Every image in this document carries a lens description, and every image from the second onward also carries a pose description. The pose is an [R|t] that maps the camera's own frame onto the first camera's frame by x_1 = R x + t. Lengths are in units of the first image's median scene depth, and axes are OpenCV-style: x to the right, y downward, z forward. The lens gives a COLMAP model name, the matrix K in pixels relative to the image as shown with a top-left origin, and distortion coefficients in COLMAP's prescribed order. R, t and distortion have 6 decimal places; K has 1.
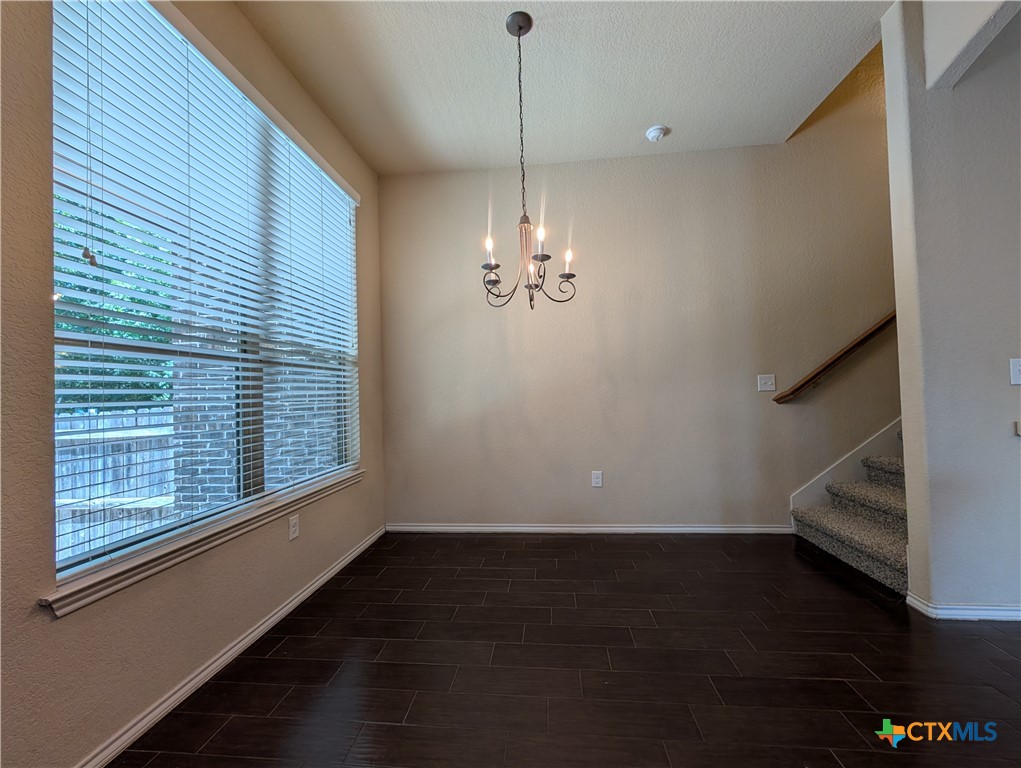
lens RADIAL K [[386.4, 0, 513.3], [0, 386.4, 385.2], [0, 0, 1]] dist [0.001388, 0.000036]
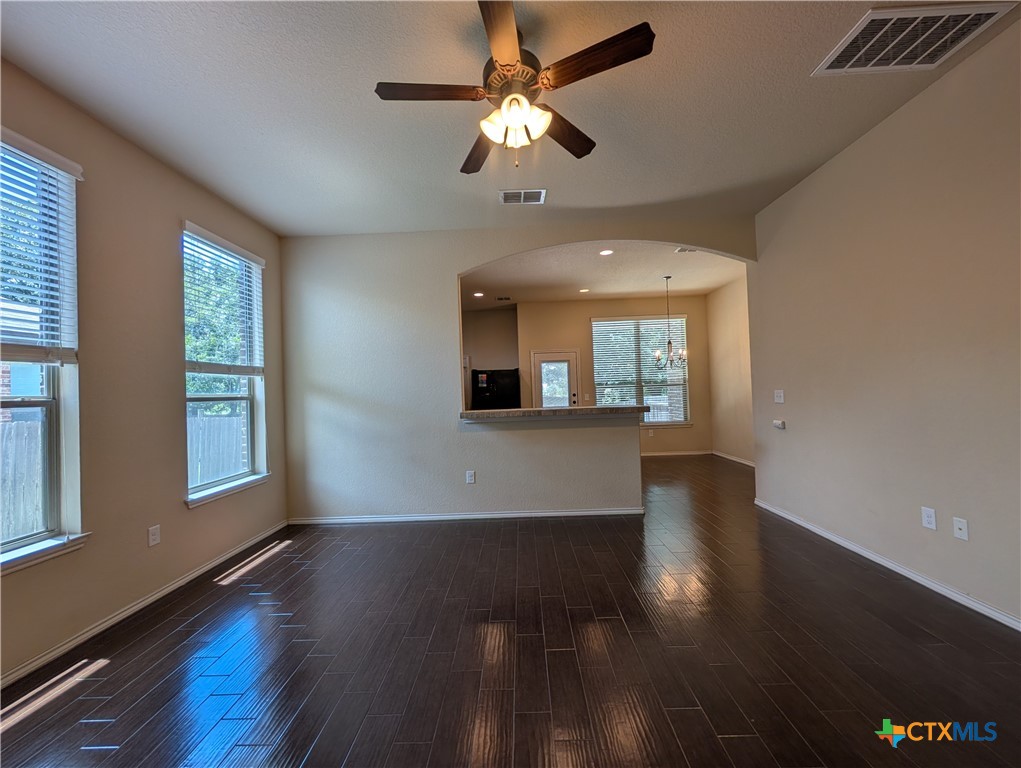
lens RADIAL K [[386.4, 0, 510.6], [0, 386.4, 382.6], [0, 0, 1]] dist [0.001388, 0.000036]
pose [[0.074453, -0.000265, -0.997224, 2.496951], [0.055878, 0.998430, 0.003906, -0.150552], [0.995658, -0.056014, 0.074351, -0.427537]]
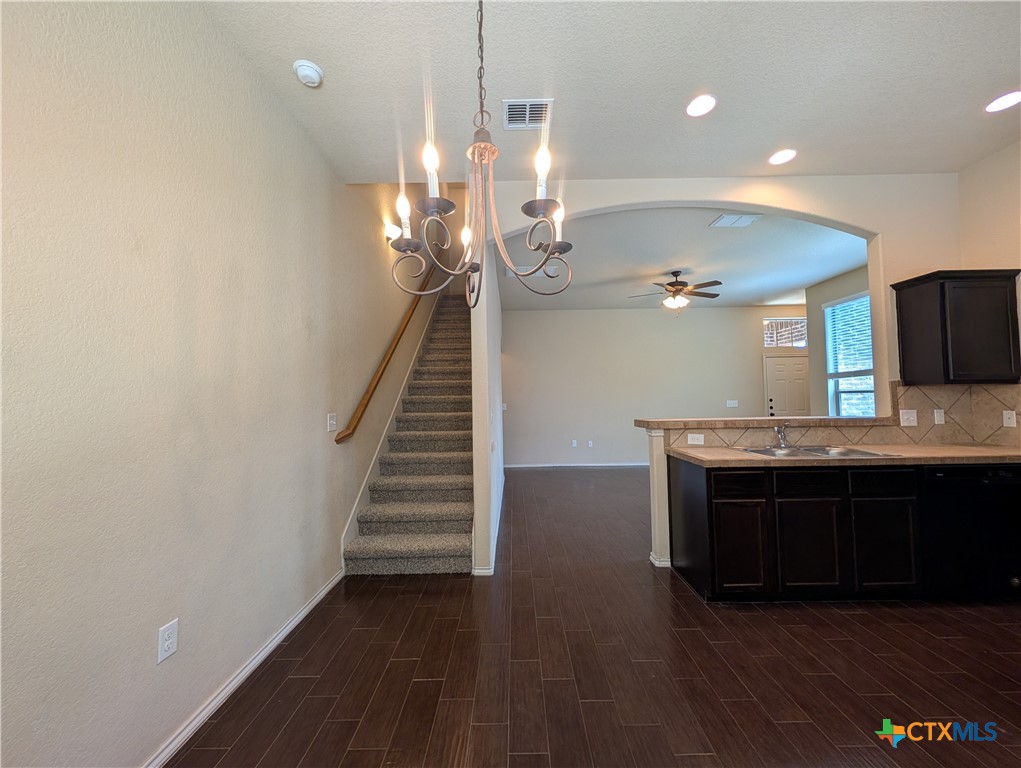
lens RADIAL K [[386.4, 0, 511.6], [0, 386.4, 385.2], [0, 0, 1]] dist [0.001388, 0.000036]
pose [[-0.096662, 0.066520, 0.993092, -0.399152], [-0.003200, 0.997738, -0.067143, -0.042975], [-0.995312, -0.009668, -0.096230, 0.833619]]
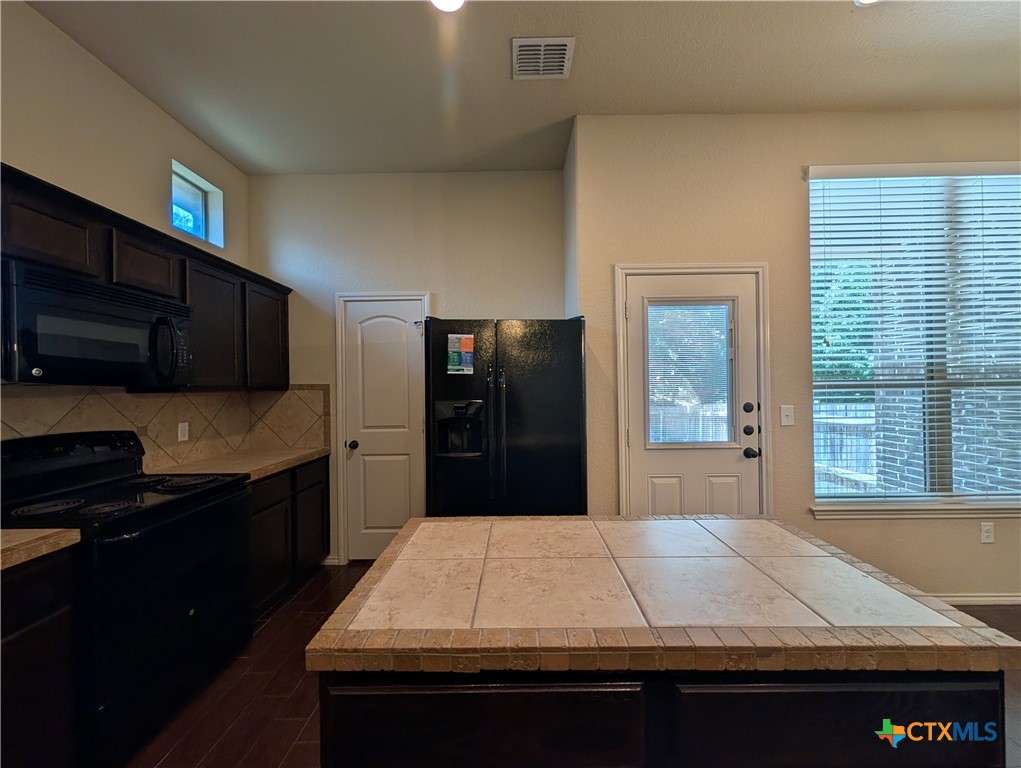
lens RADIAL K [[386.4, 0, 511.7], [0, 386.4, 386.0], [0, 0, 1]] dist [0.001388, 0.000036]
pose [[0.091493, 0.025725, -0.995473, 0.355683], [0.034235, 0.998994, 0.028962, -0.115414], [0.995217, -0.036730, 0.090521, -0.386341]]
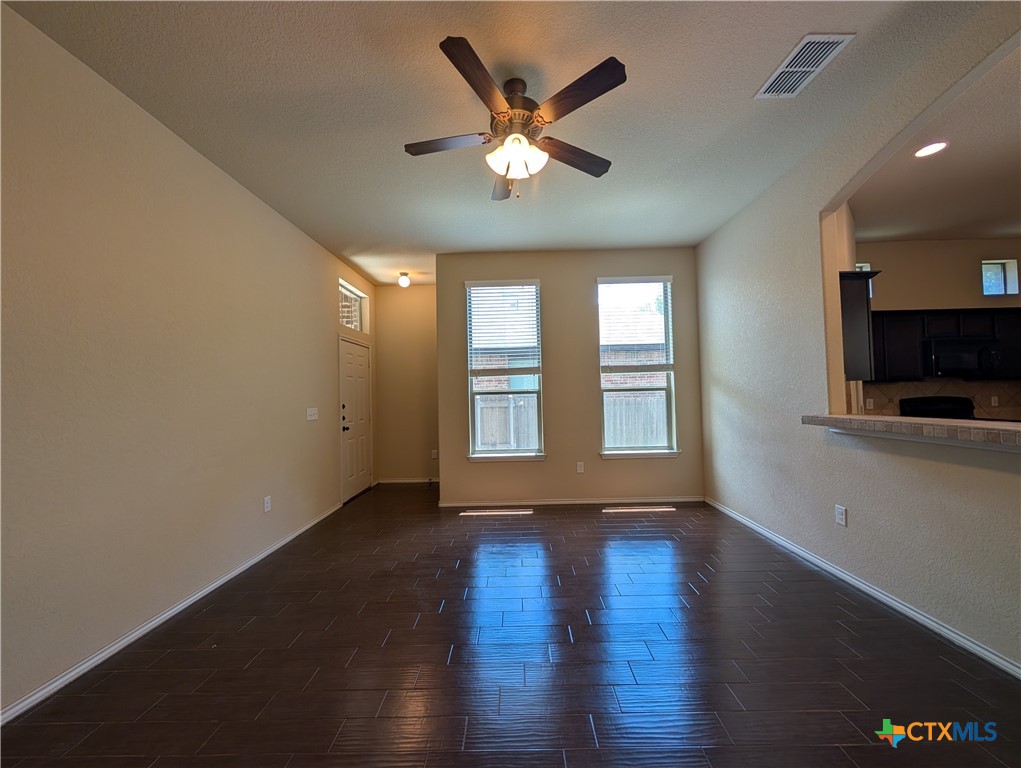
lens RADIAL K [[386.4, 0, 513.9], [0, 386.4, 384.0], [0, 0, 1]] dist [0.001388, 0.000036]
pose [[-0.994455, 0.047367, -0.093892, 1.816703], [0.051976, 0.997529, -0.047269, -0.113953], [0.091421, -0.051887, -0.994460, 0.540430]]
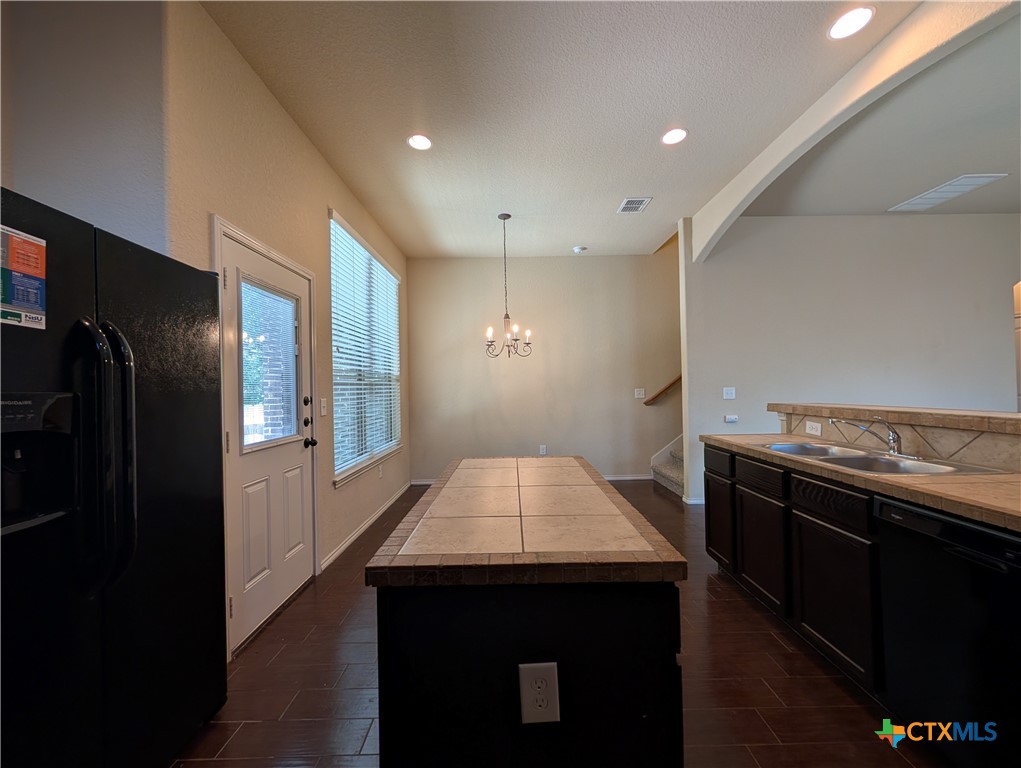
lens RADIAL K [[386.4, 0, 514.5], [0, 386.4, 385.3], [0, 0, 1]] dist [0.001388, 0.000036]
pose [[0.993837, 0.009875, 0.110412, -0.121906], [-0.011440, 0.999843, 0.013548, -0.075614], [-0.110261, -0.014728, 0.993794, -0.832273]]
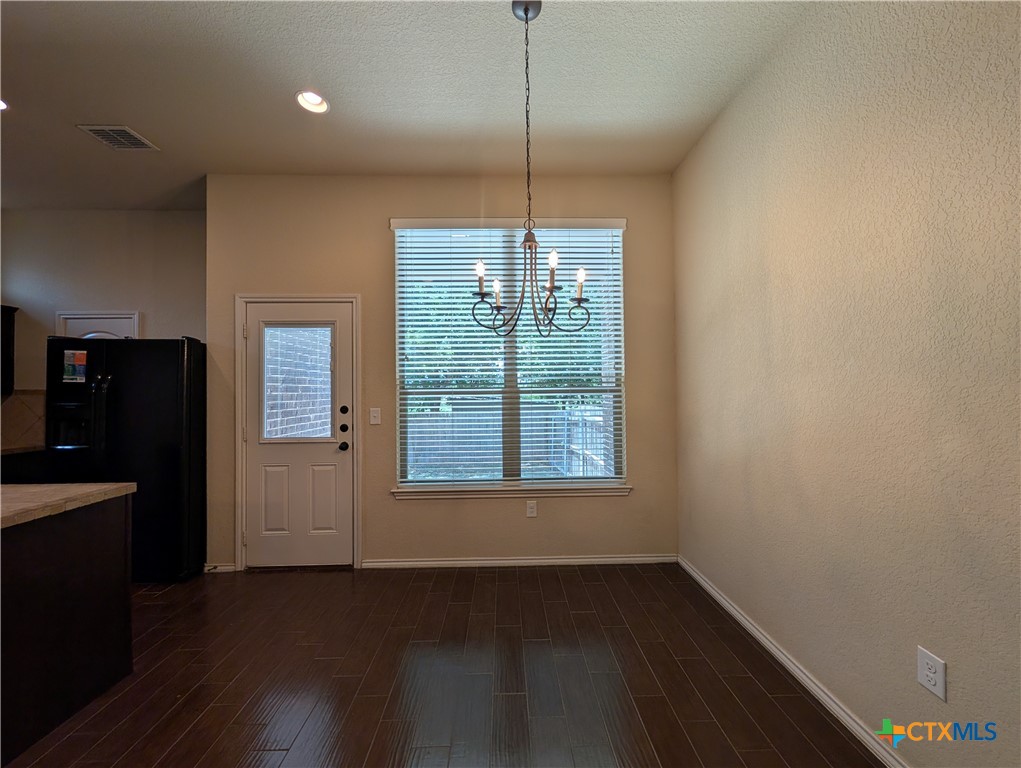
lens RADIAL K [[386.4, 0, 511.9], [0, 386.4, 386.0], [0, 0, 1]] dist [0.001388, 0.000036]
pose [[0.124282, 0.013185, -0.992159, 0.722813], [0.029610, 0.999417, 0.016991, -0.091737], [0.991805, -0.031489, 0.123819, 0.697177]]
